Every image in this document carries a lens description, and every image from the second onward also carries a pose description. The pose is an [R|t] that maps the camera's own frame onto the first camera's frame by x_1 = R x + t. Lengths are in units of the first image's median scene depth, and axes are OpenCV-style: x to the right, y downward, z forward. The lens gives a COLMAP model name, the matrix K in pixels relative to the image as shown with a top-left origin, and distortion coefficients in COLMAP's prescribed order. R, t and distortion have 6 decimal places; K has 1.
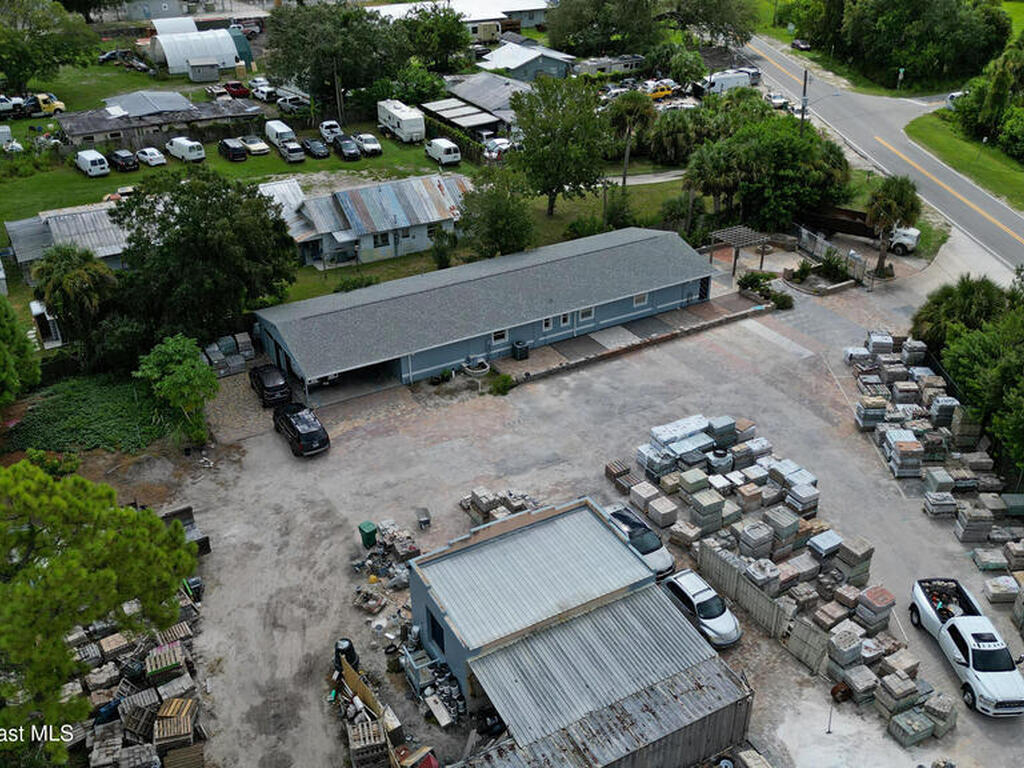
lens RADIAL K [[949.2, 0, 512.0], [0, 949.2, 384.0], [0, 0, 1]] dist [0.085873, -0.125315]
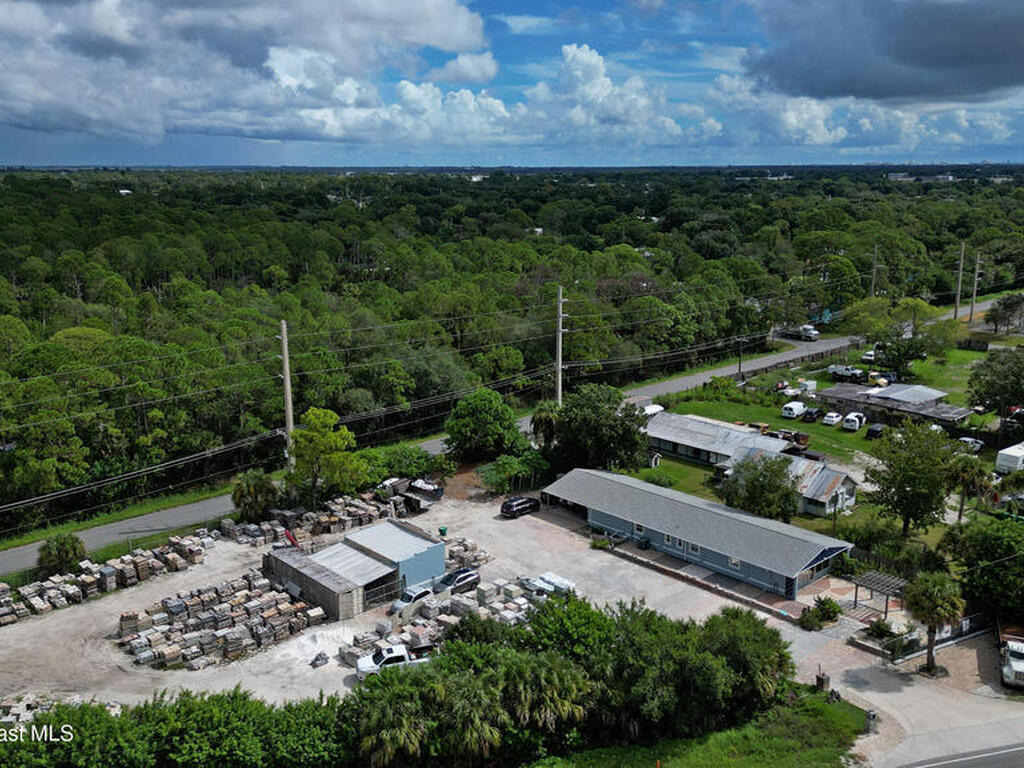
lens RADIAL K [[949.2, 0, 512.0], [0, 949.2, 384.0], [0, 0, 1]] dist [0.085873, -0.125315]
pose [[0.234036, 0.227289, -0.945287, 1.292958], [-0.483738, 0.870618, 0.089571, -0.282224], [0.843342, 0.436308, 0.313704, 0.228338]]
